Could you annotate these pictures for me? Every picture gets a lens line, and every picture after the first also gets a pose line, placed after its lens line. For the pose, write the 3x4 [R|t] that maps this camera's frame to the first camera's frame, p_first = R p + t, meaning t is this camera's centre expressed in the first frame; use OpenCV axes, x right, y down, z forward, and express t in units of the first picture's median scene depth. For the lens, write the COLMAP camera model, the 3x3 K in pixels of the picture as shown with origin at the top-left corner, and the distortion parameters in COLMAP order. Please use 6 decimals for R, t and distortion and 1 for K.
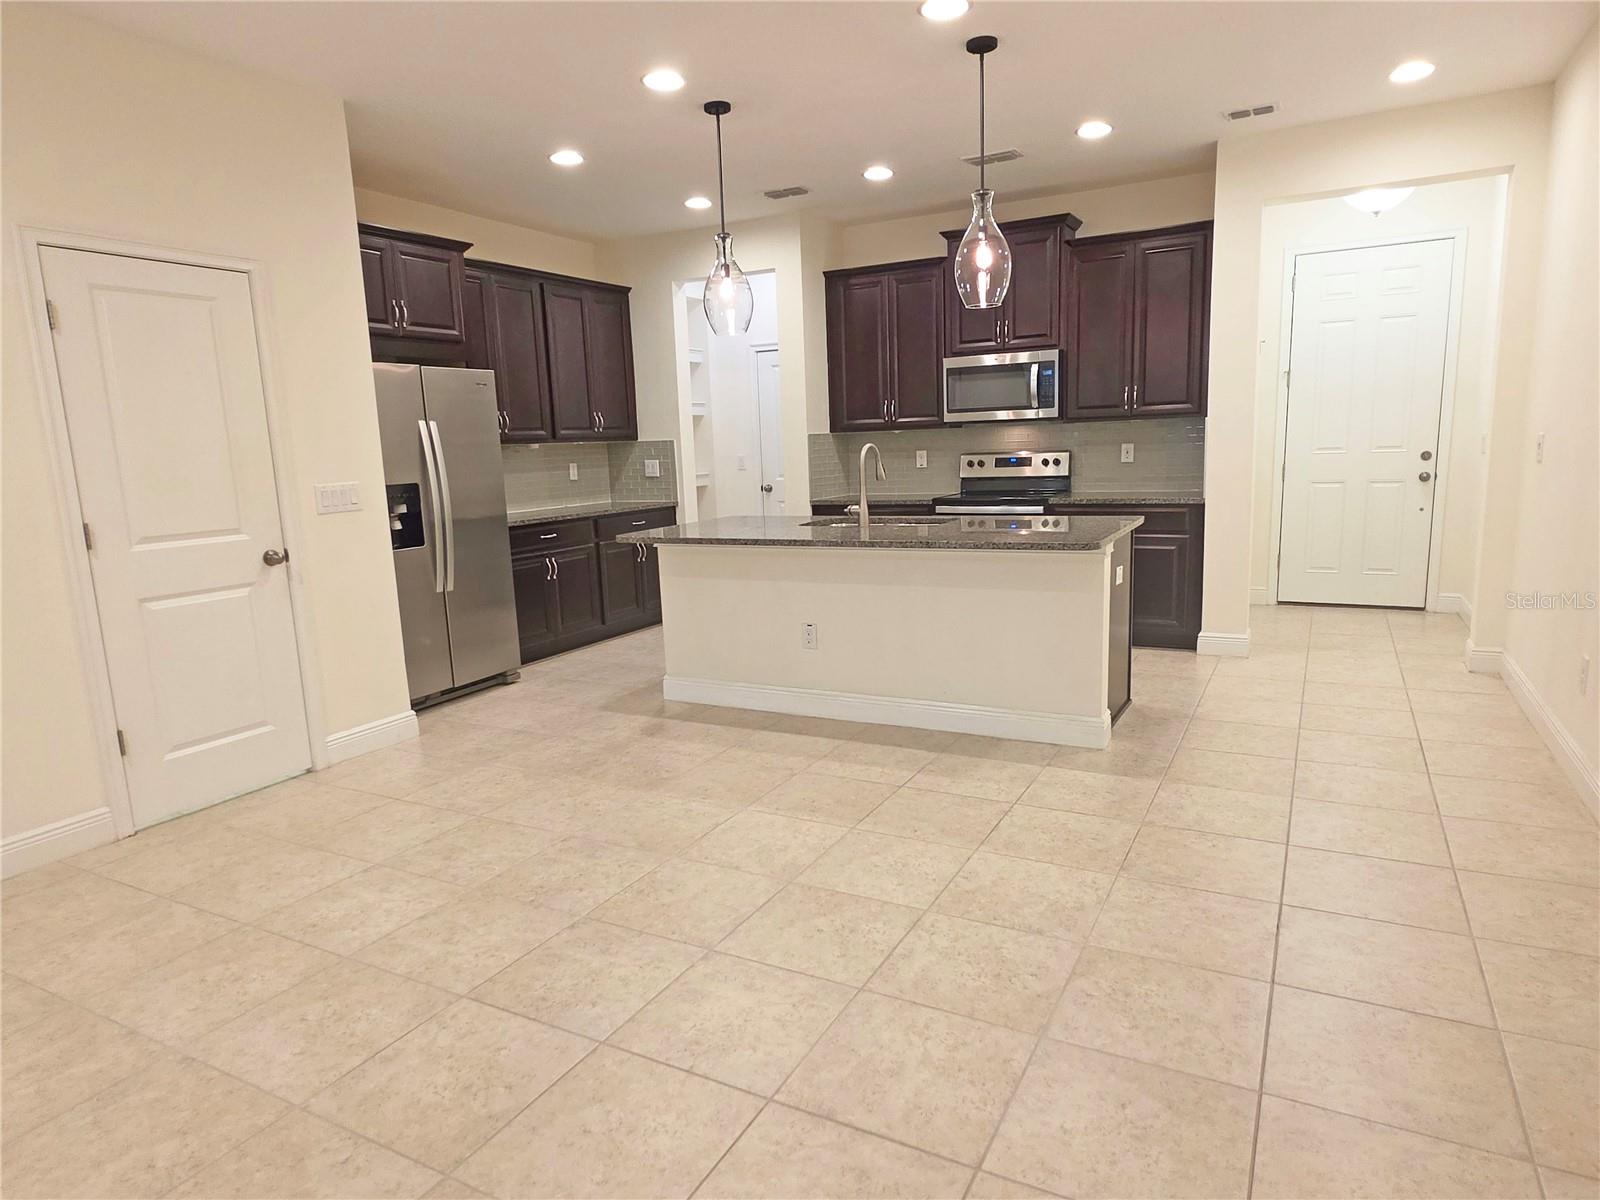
lens RADIAL K [[960.3, 0, 803.0], [0, 960.3, 609.3], [0, 0, 1]] dist [0.006912, -0.001418]
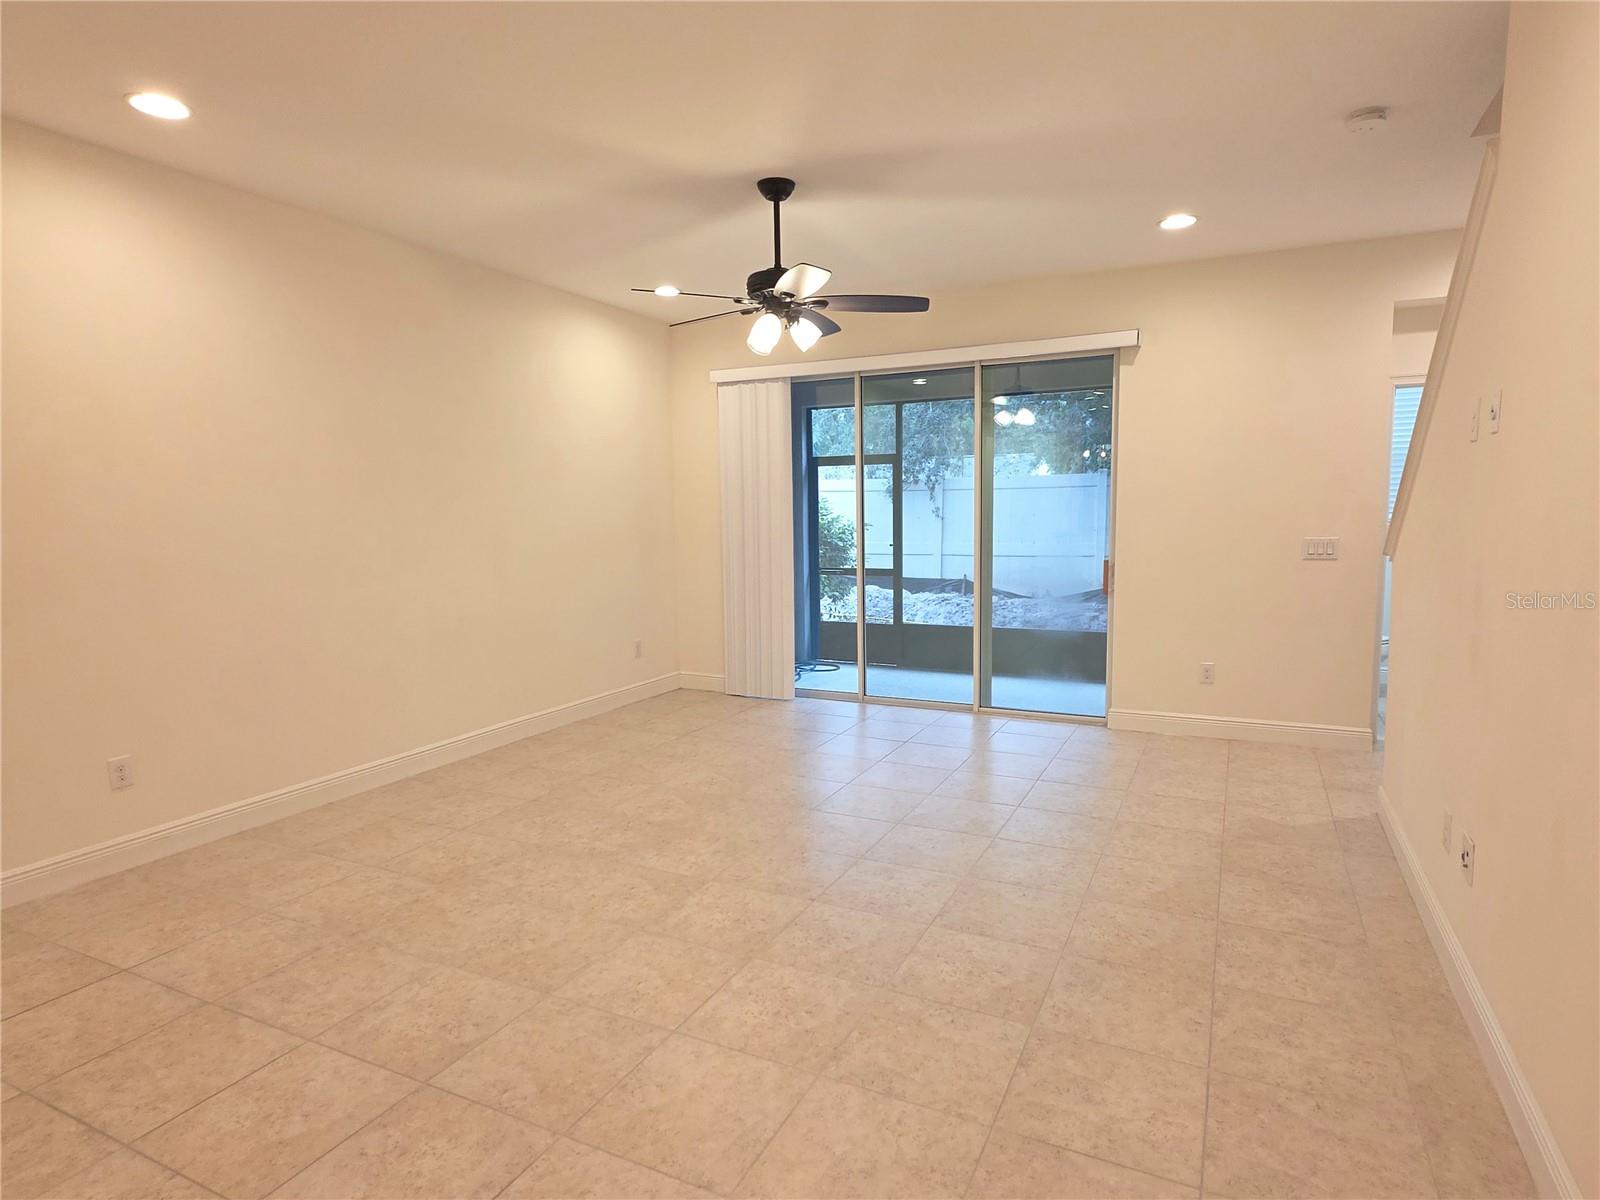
lens RADIAL K [[884.4, 0, 815.5], [0, 884.4, 607.0], [0, 0, 1]] dist [0.007010, -0.001241]
pose [[-0.997559, 0.055047, -0.042961, -0.267300], [0.040589, 0.957755, 0.284708, -0.112336], [0.056818, 0.282269, -0.957651, 0.606052]]
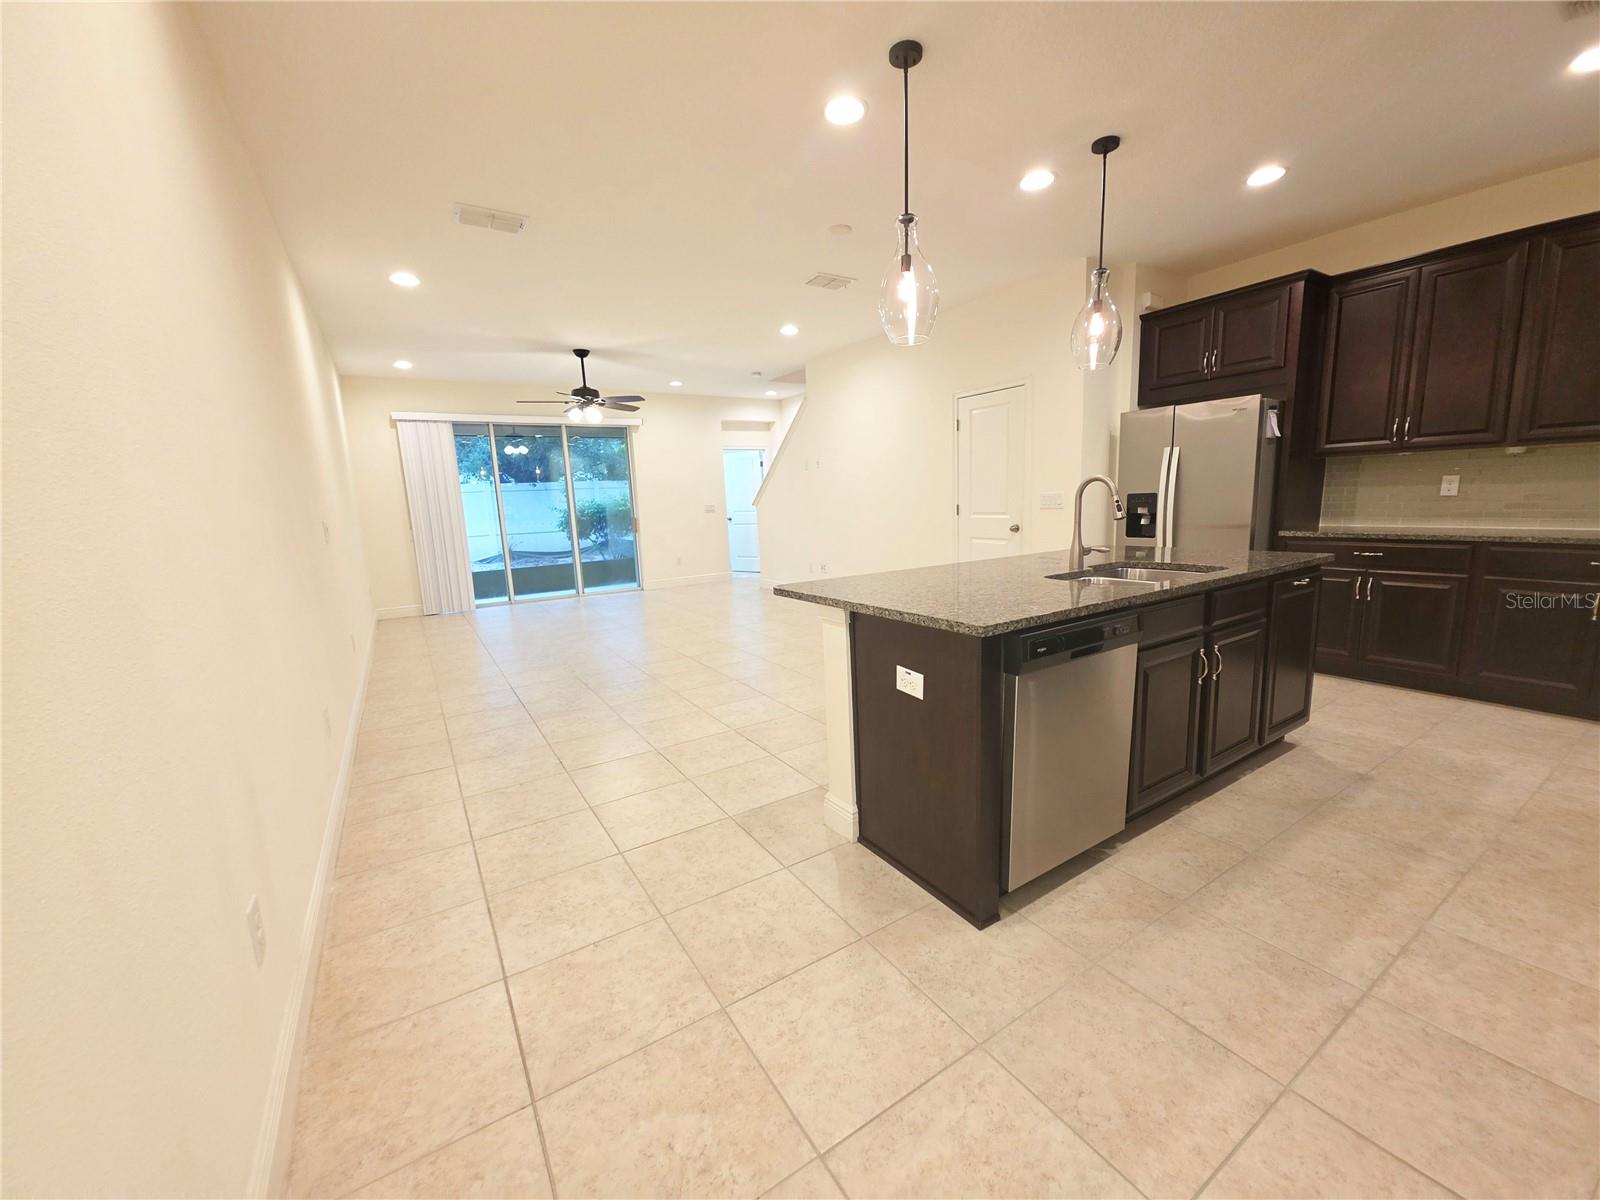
lens RADIAL K [[636.0, 0, 815.6], [0, 636.0, 604.4], [0, 0, 1]] dist [0.005968, 0.000029]
pose [[-0.474257, 0.201942, -0.856913, 0.537284], [-0.095950, 0.955684, 0.278321, -0.151580], [0.875142, 0.214216, -0.433863, 0.813748]]
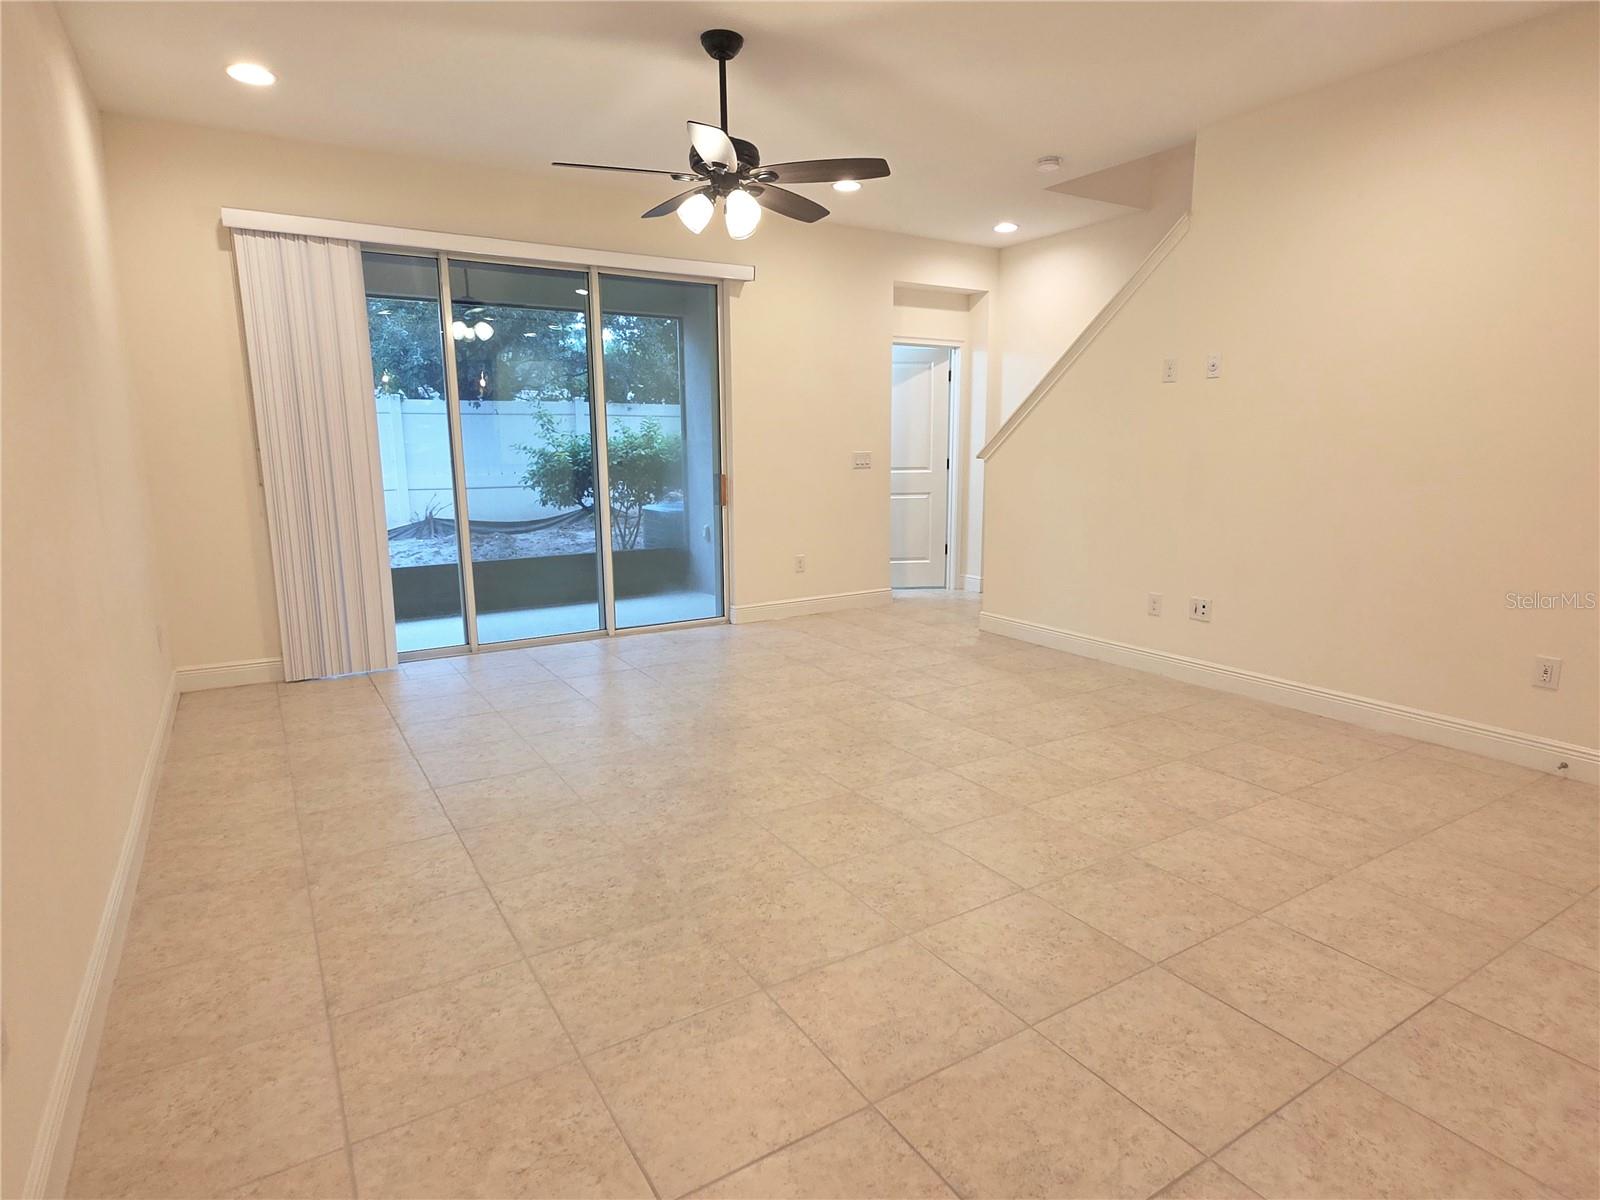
lens RADIAL K [[884.4, 0, 815.5], [0, 884.4, 607.0], [0, 0, 1]] dist [0.007010, -0.001241]
pose [[-0.485637, 0.198973, -0.851214, 0.241618], [-0.130571, 0.946316, 0.295697, -0.055190], [0.864354, 0.254746, -0.433586, 0.299471]]
